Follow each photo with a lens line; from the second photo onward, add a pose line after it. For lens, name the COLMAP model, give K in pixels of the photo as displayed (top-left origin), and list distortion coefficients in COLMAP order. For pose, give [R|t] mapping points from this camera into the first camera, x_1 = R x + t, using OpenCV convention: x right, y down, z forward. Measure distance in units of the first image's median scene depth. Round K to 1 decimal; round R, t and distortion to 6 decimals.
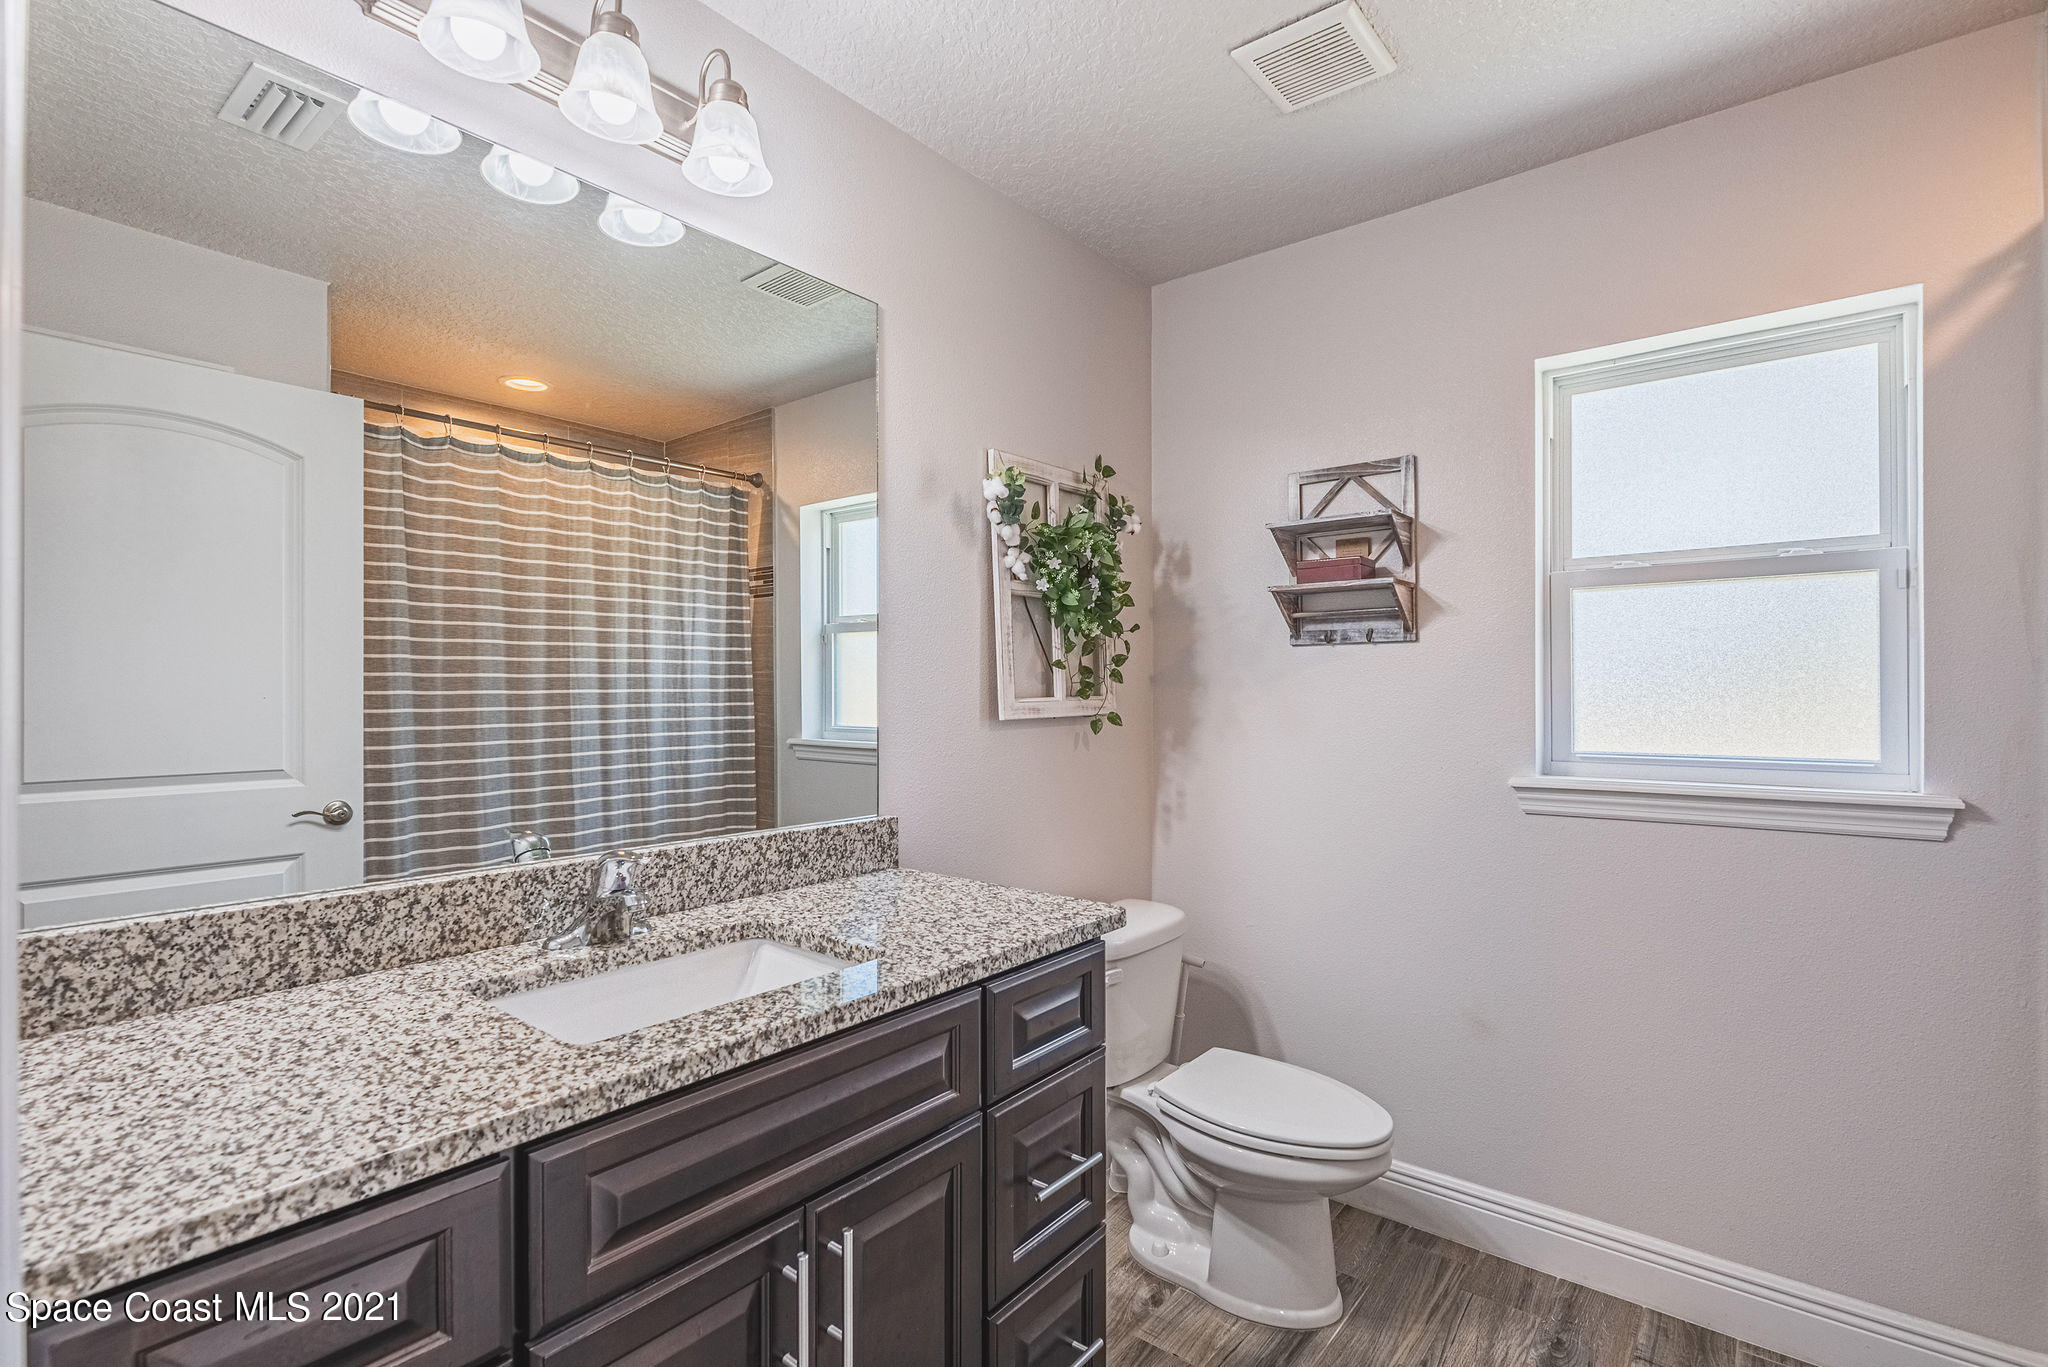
lens RADIAL K [[945.1, 0, 1024.5], [0, 945.1, 690.4], [0, 0, 1]] dist [-0.001951, 0.000367]
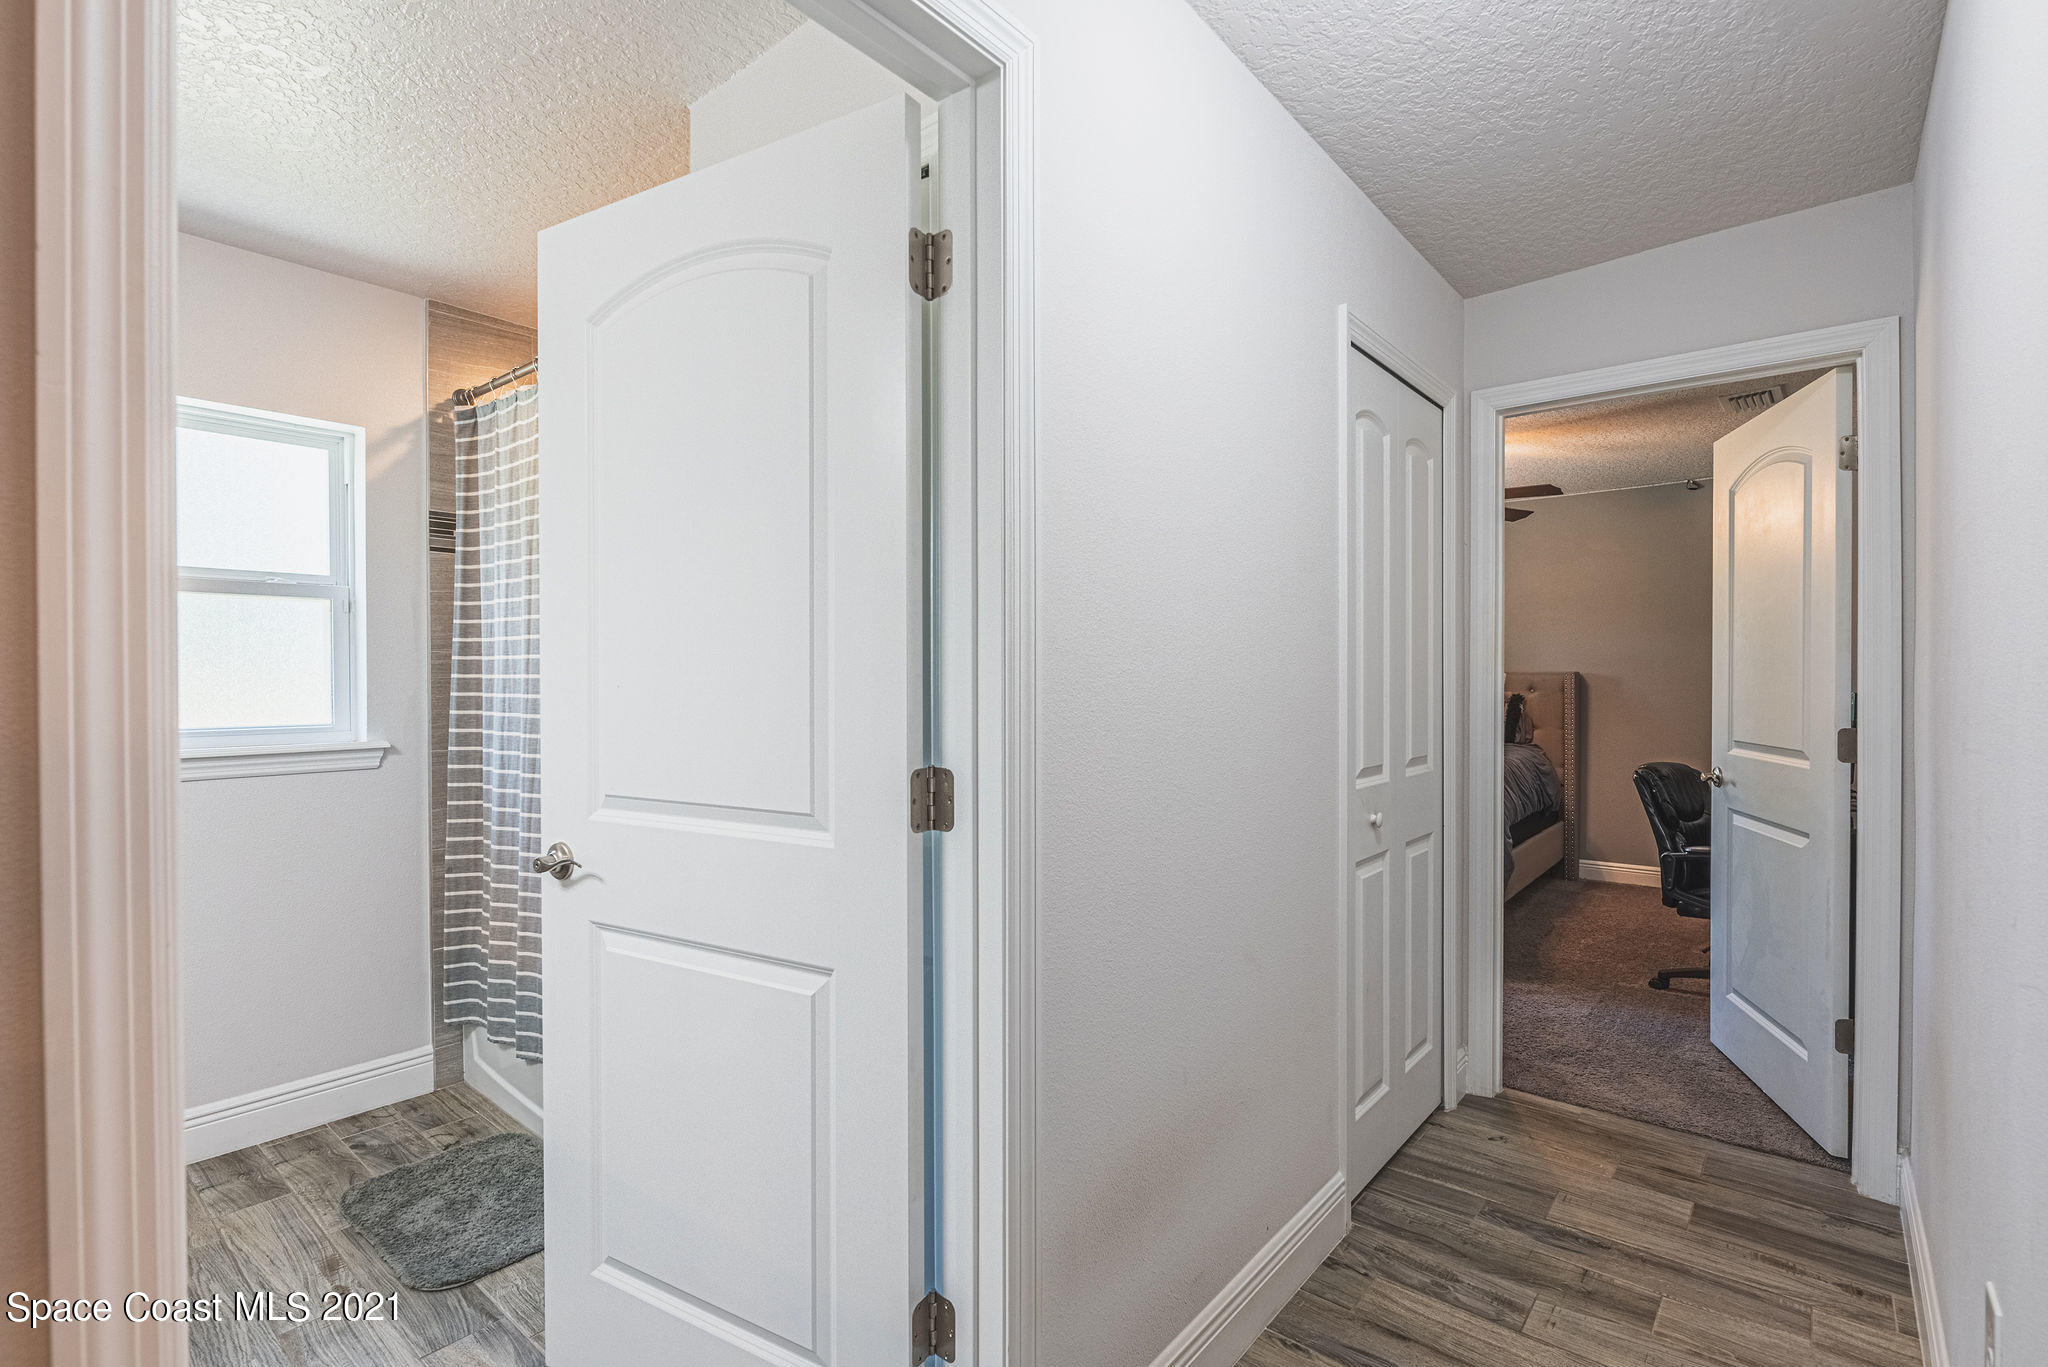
lens RADIAL K [[945.1, 0, 1030.4], [0, 945.1, 687.1], [0, 0, 1]] dist [-0.001951, 0.000367]
pose [[-0.198280, -0.009609, 0.980098, -0.826998], [0.000425, 0.999951, 0.009889, 0.001550], [-0.980145, 0.002377, -0.198266, 0.196060]]
